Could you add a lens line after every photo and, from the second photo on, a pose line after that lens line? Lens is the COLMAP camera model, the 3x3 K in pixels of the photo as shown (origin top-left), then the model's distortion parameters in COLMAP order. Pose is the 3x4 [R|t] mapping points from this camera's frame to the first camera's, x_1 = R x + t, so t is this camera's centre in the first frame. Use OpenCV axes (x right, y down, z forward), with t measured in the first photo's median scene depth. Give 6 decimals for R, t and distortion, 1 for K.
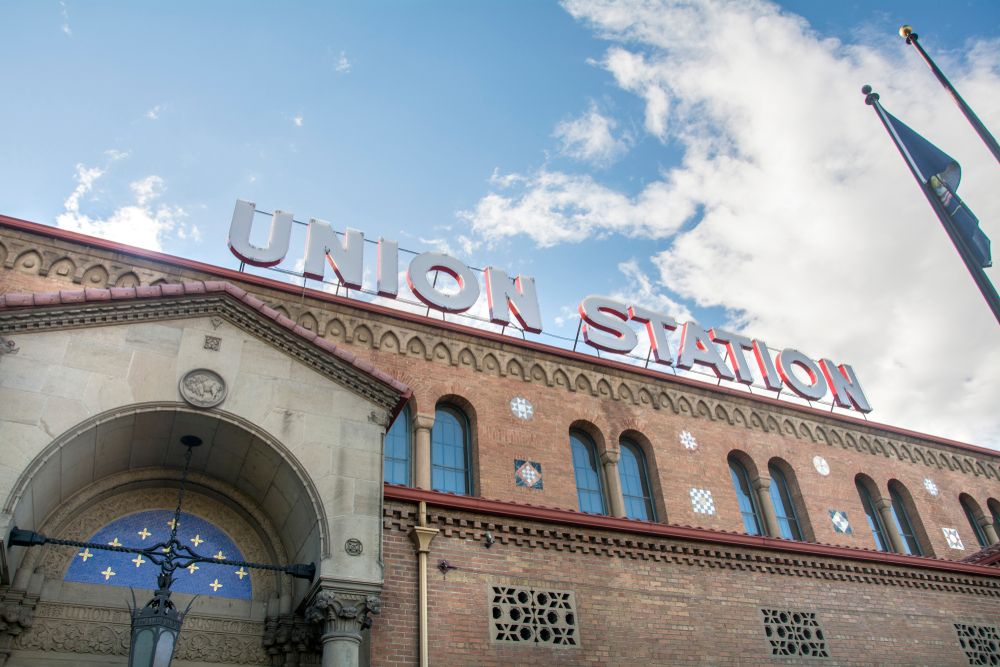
lens RADIAL K [[787.3, 0, 500.0], [0, 787.3, 333.5], [0, 0, 1]] dist [-0.168226, 0.134495]
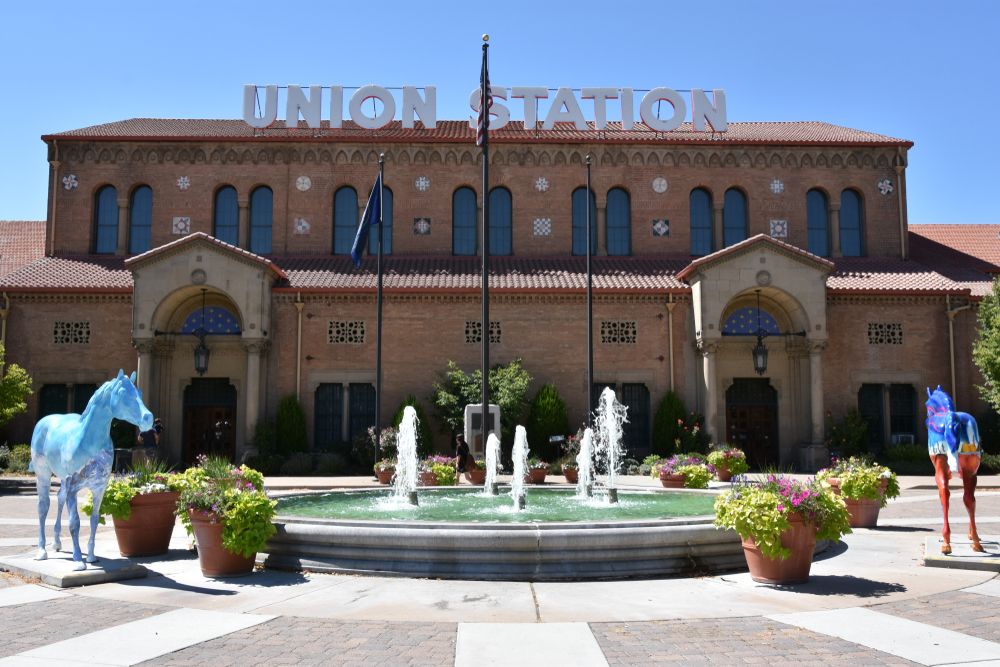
lens RADIAL K [[1011.8, 0, 500.0], [0, 1011.8, 333.5], [0, 0, 1]] dist [-0.018586, -0.005545]
pose [[0.910090, 0.027951, -0.413466, 1.138349], [0.203747, 0.838627, 0.505165, -0.734721], [0.360864, -0.543988, 0.757531, -0.819864]]
